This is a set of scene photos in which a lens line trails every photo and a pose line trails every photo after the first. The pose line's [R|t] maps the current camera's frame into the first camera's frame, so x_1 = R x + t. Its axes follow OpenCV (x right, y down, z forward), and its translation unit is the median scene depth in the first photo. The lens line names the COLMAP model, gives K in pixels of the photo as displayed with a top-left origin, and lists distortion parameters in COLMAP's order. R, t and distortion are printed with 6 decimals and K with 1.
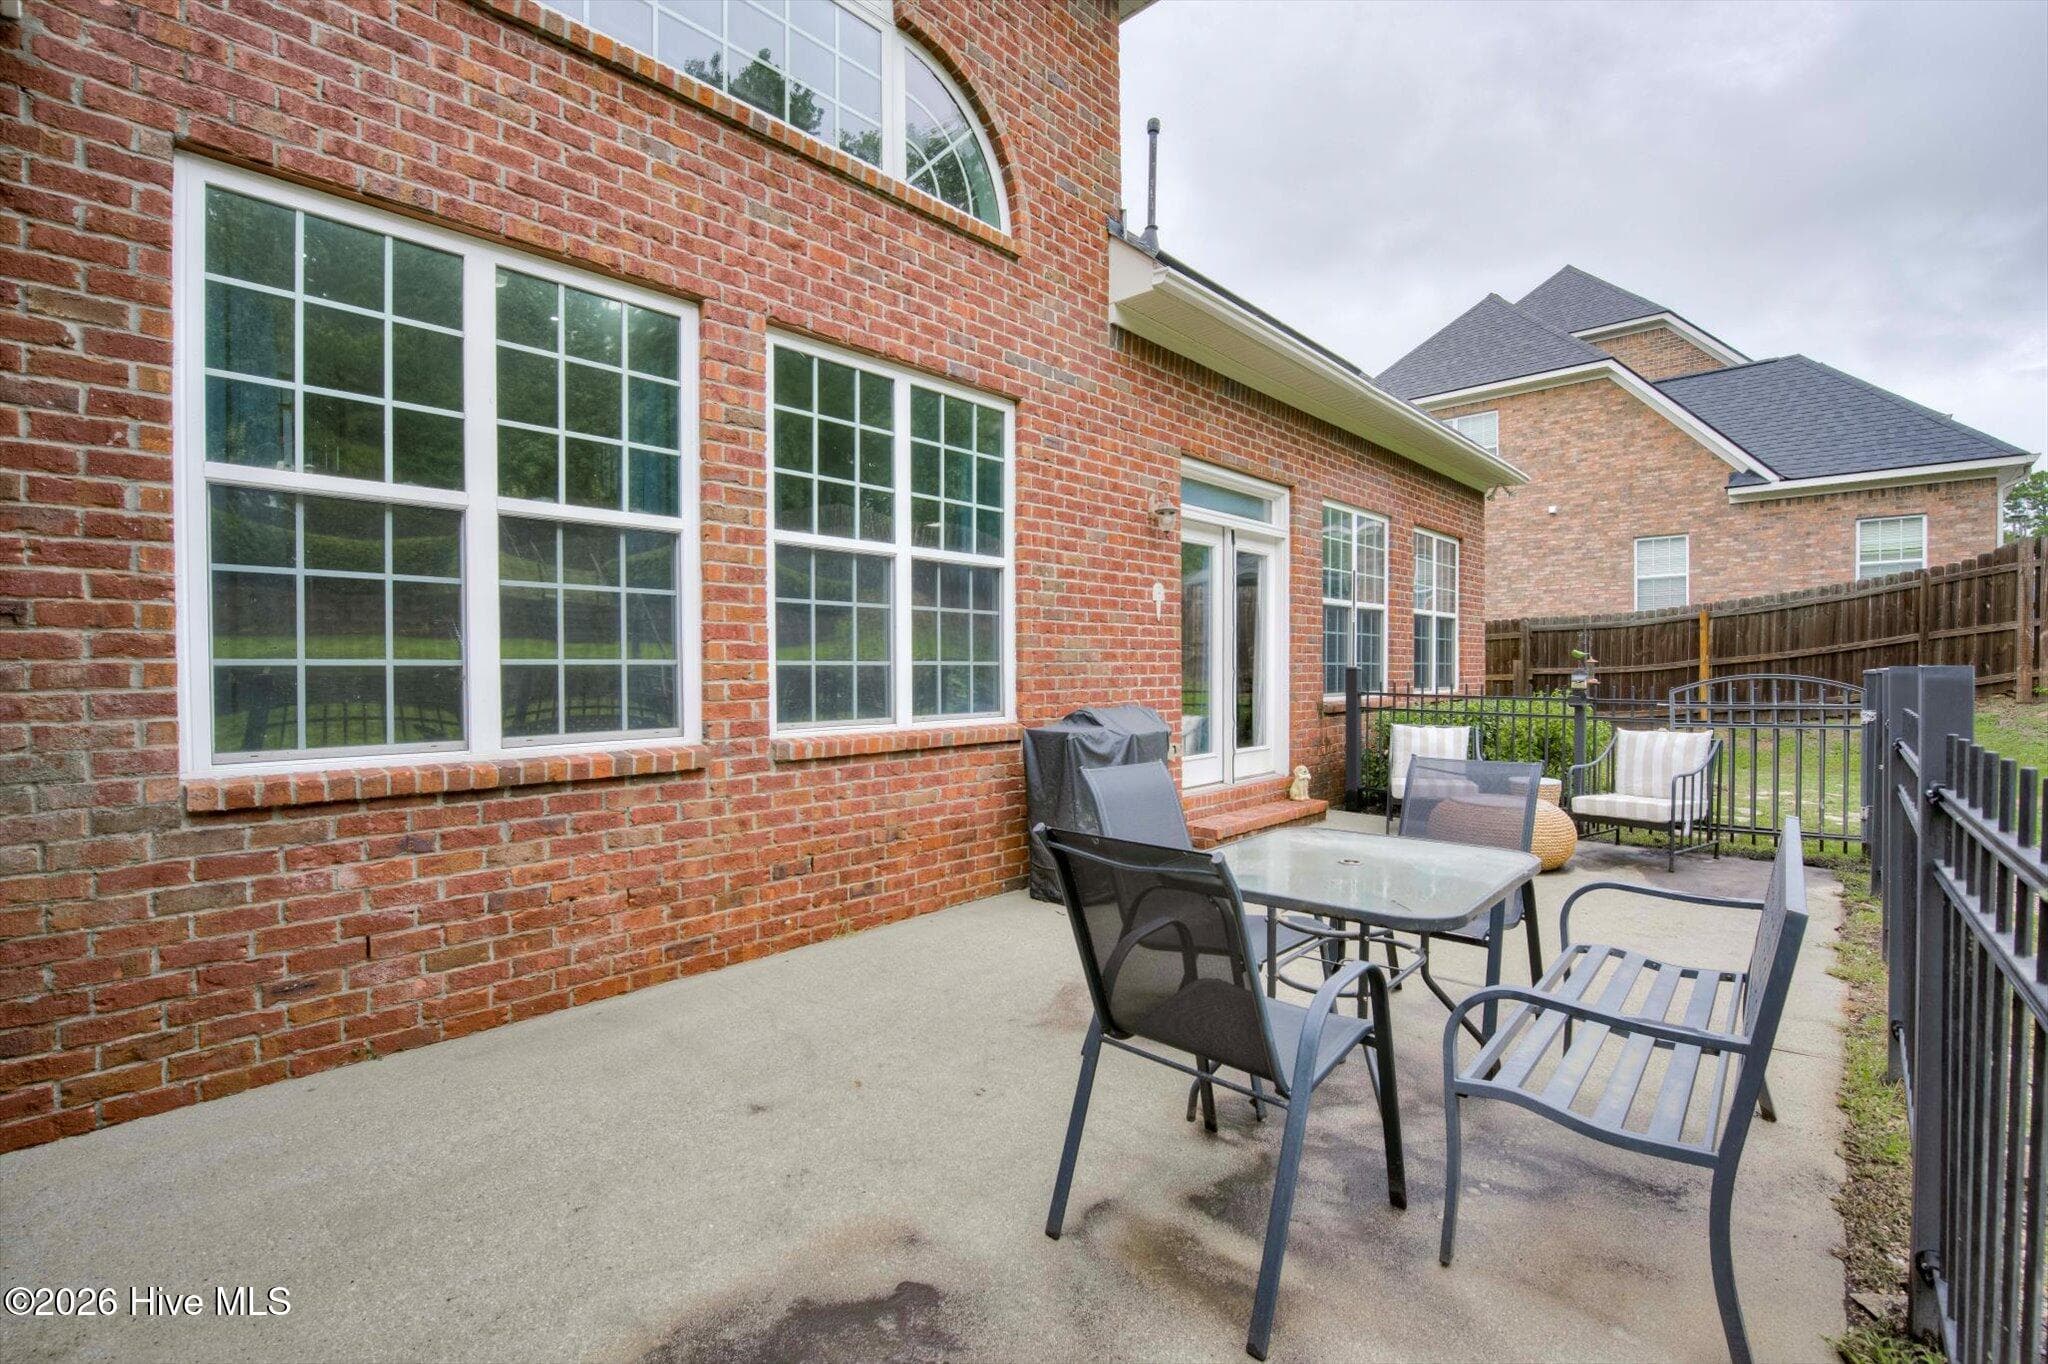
lens RADIAL K [[911.3, 0, 1004.9], [0, 911.3, 682.1], [0, 0, 1]] dist [-0.027864, -0.000524]
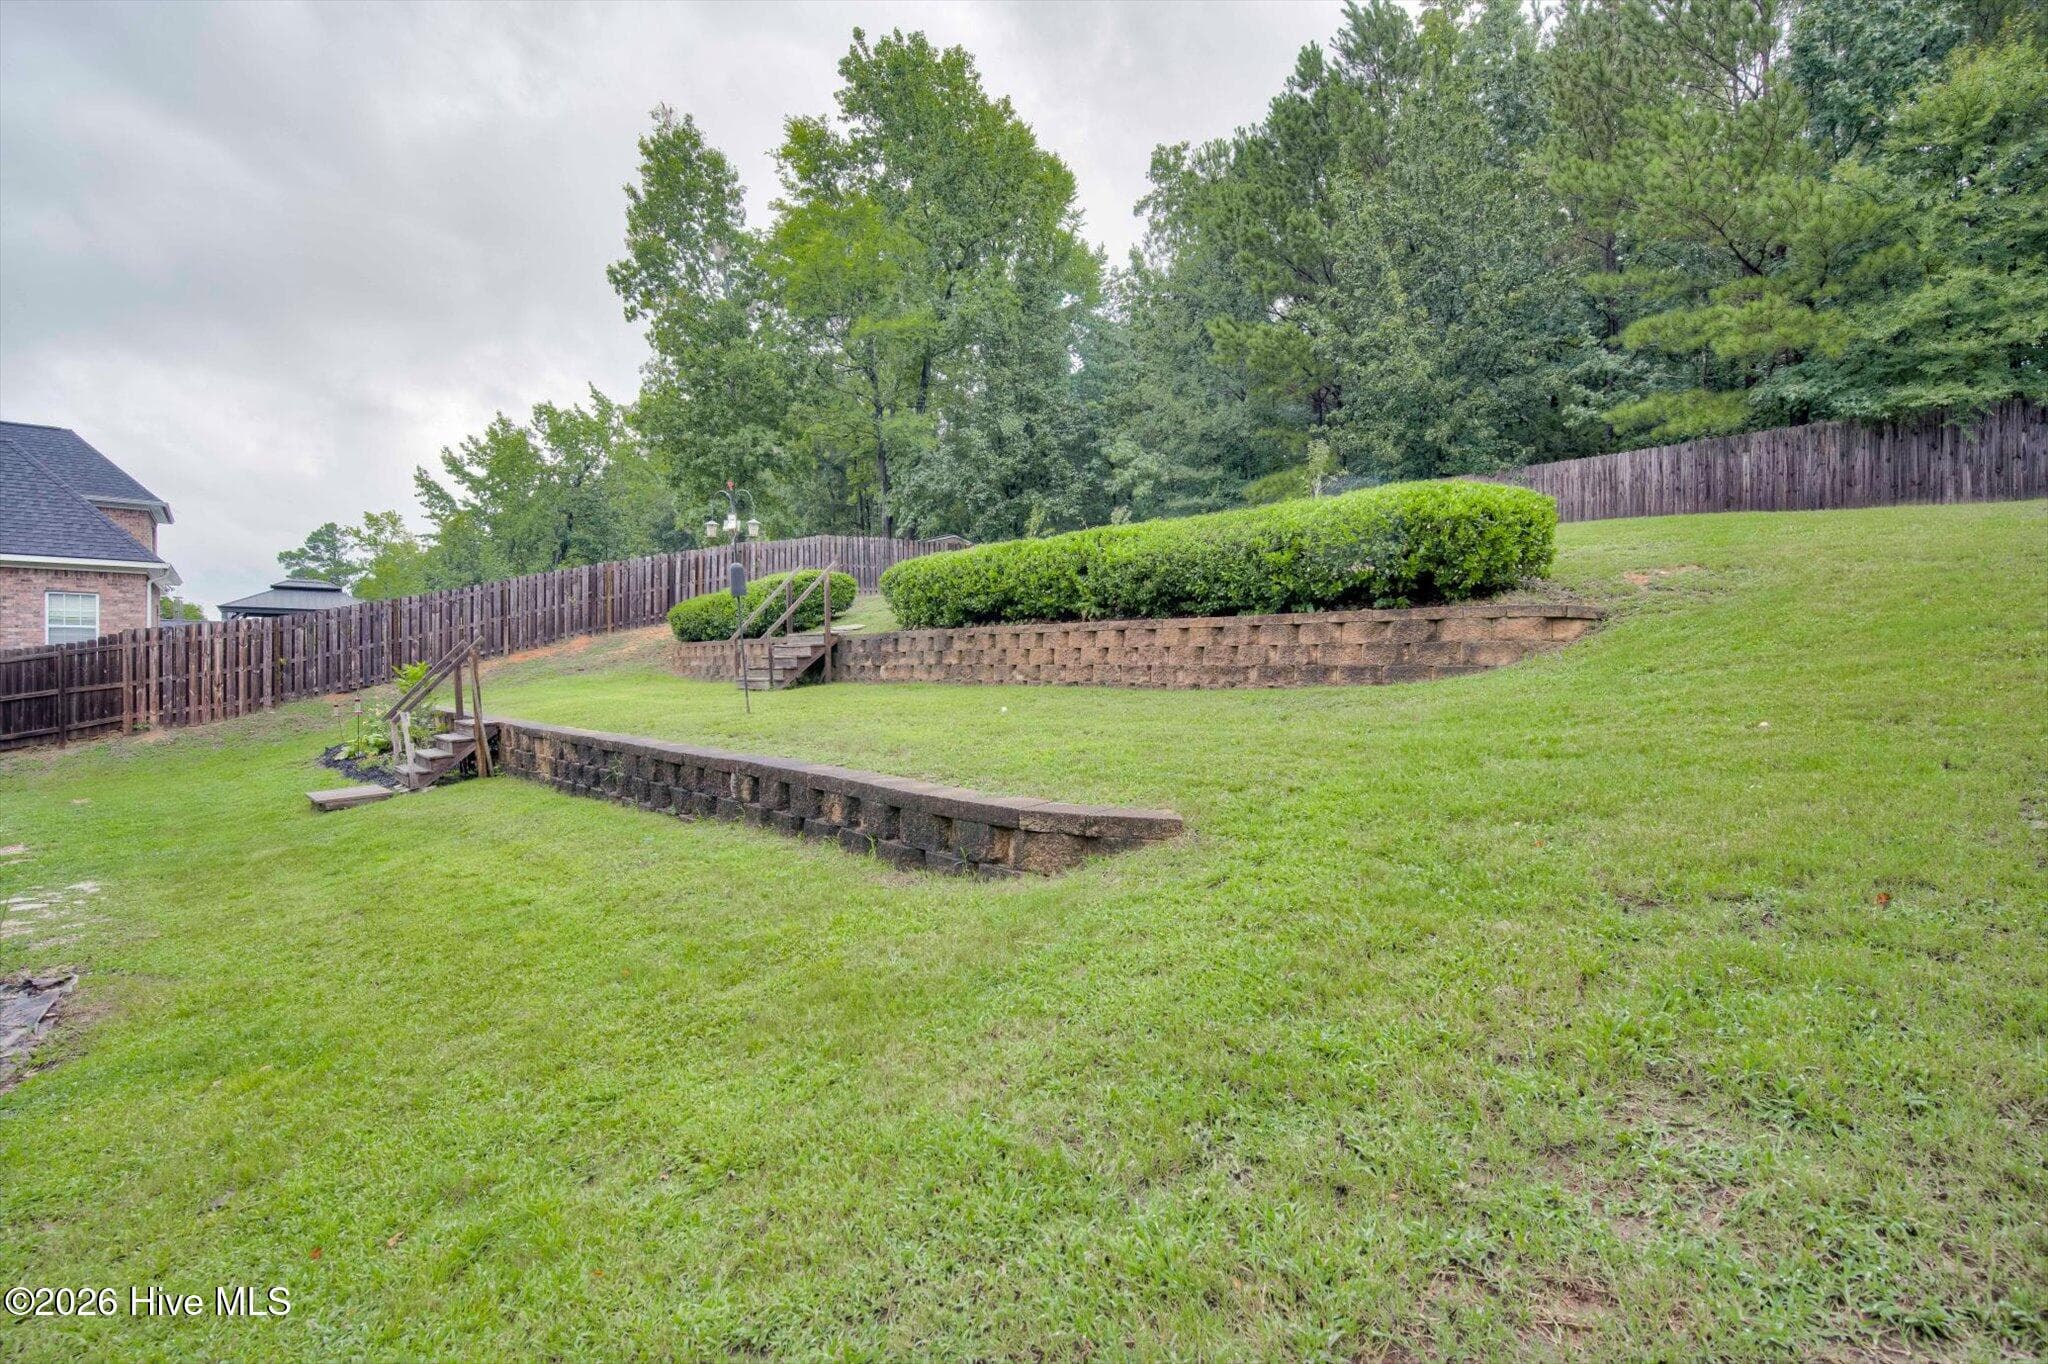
lens RADIAL K [[911.3, 0, 1004.9], [0, 911.3, 682.1], [0, 0, 1]] dist [-0.027864, -0.000524]
pose [[0.078906, -0.003355, 0.996876, -0.250421], [0.009204, 0.999954, 0.002636, -0.054671], [-0.996840, 0.008967, 0.078933, -0.611678]]
